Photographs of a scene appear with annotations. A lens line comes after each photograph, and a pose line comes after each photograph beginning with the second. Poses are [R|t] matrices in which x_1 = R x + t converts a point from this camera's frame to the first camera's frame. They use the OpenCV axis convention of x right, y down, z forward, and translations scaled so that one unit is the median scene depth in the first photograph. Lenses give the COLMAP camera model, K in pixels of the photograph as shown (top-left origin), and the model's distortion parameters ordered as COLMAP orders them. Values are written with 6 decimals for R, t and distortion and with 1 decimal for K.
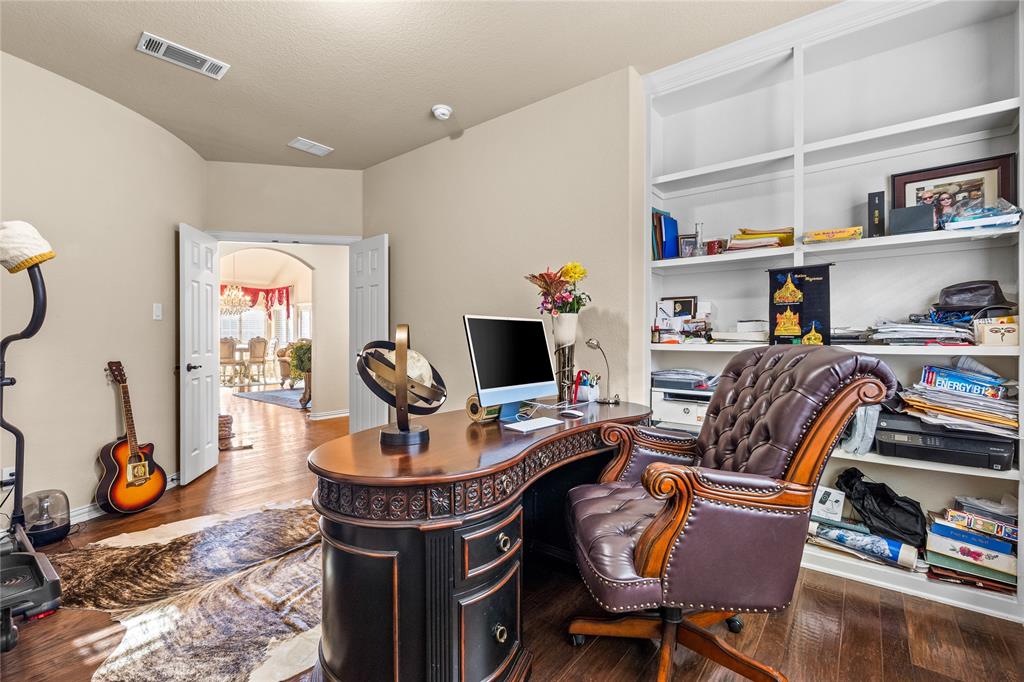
lens RADIAL K [[456.0, 0, 509.7], [0, 456.0, 335.8], [0, 0, 1]] dist [-0.004024, 0.000555]
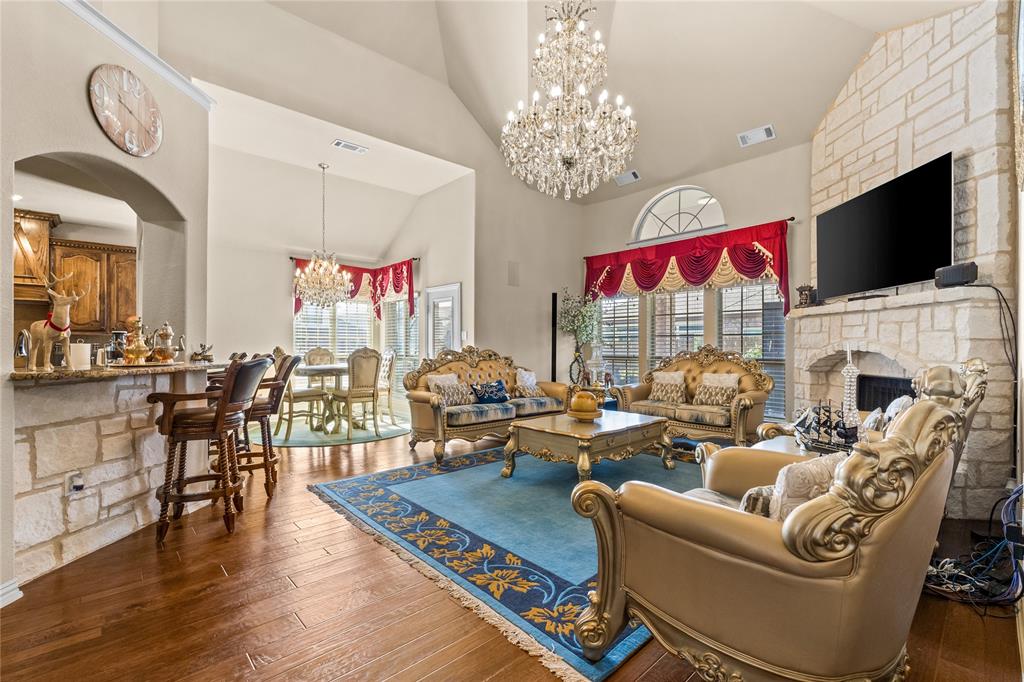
lens RADIAL K [[456.0, 0, 508.3], [0, 456.0, 347.9], [0, 0, 1]] dist [-0.004024, 0.000555]
pose [[0.986340, 0.005579, -0.164627, -0.277746], [-0.004537, 0.999967, 0.006707, -0.001279], [0.164659, -0.005869, 0.986333, 0.465127]]
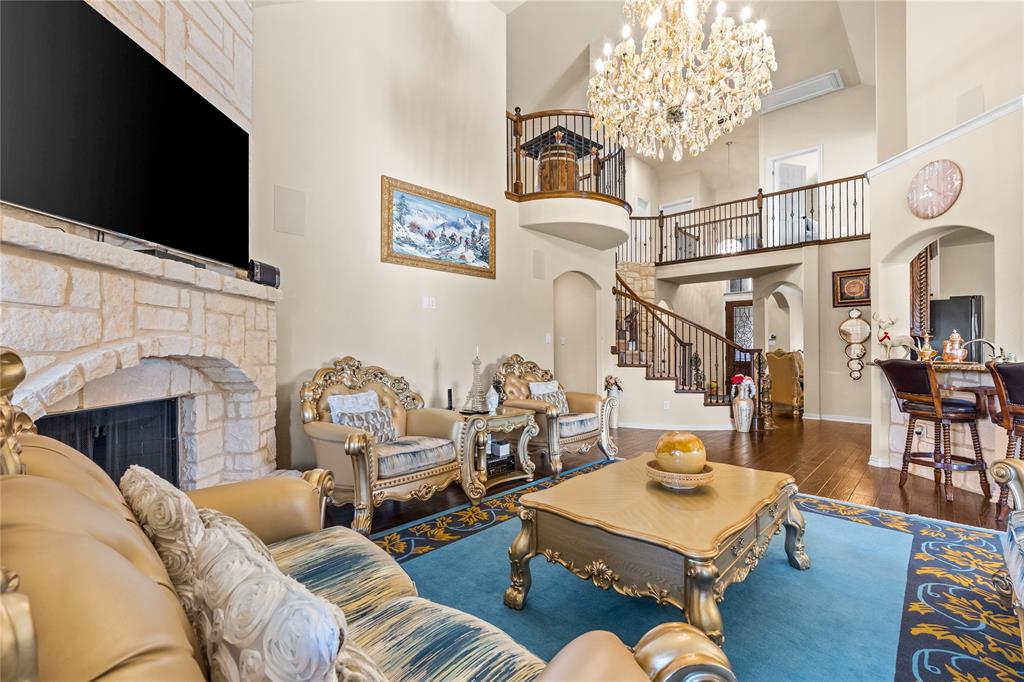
lens RADIAL K [[456.0, 0, 508.9], [0, 456.0, 343.0], [0, 0, 1]] dist [-0.004024, 0.000555]
pose [[-0.995252, 0.004004, 0.097245, -0.224861], [0.002568, 0.999886, -0.014889, -0.000054], [-0.097293, -0.014569, -0.995149, 1.026188]]
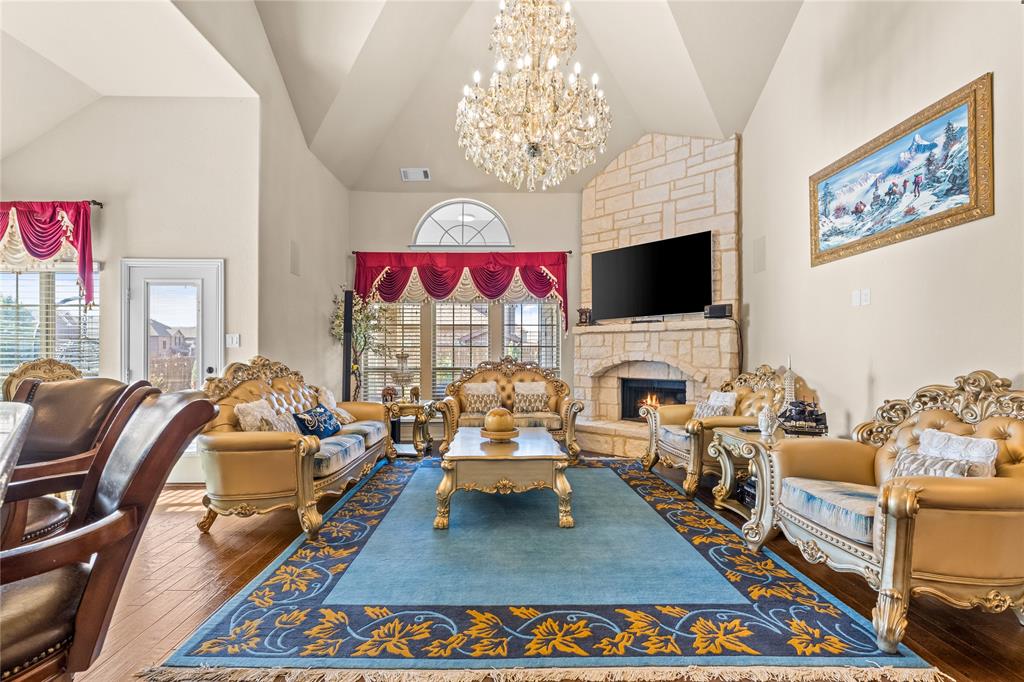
lens RADIAL K [[456.0, 0, 514.6], [0, 456.0, 354.0], [0, 0, 1]] dist [-0.004024, 0.000555]
pose [[0.768208, 0.009337, 0.640132, -0.472238], [-0.005799, 0.999954, -0.007627, -0.000342], [-0.640174, 0.002147, 0.768227, 0.575649]]
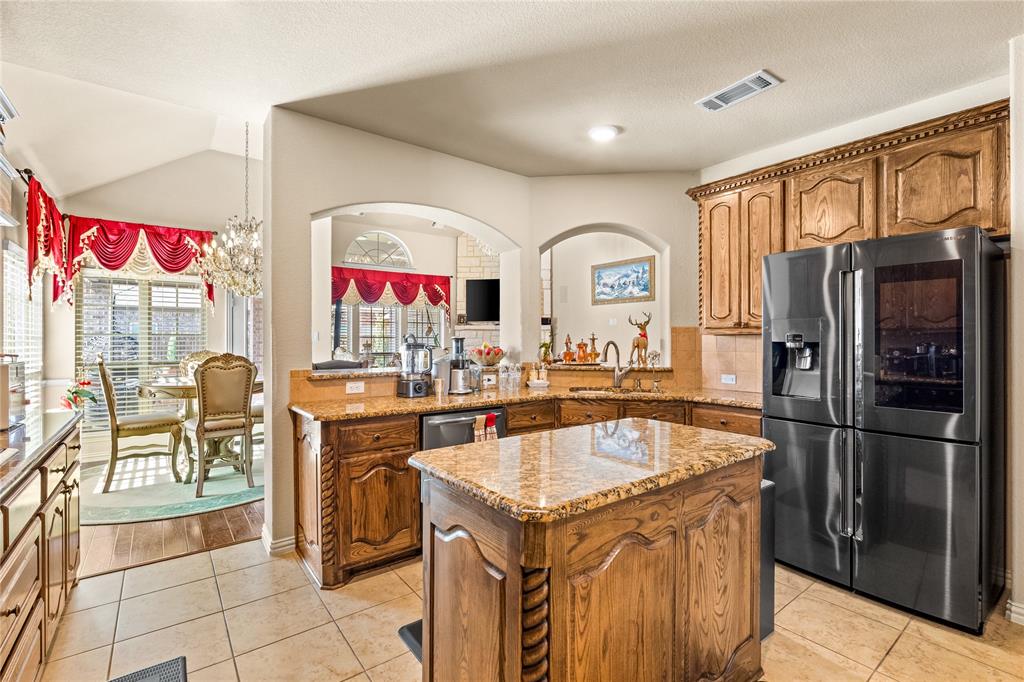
lens RADIAL K [[456.0, 0, 514.7], [0, 456.0, 339.5], [0, 0, 1]] dist [-0.004024, 0.000555]
pose [[0.240278, 0.005921, 0.970686, -0.859593], [-0.005241, 0.999975, -0.004803, -0.006889], [-0.970690, -0.003933, 0.240303, 0.633407]]
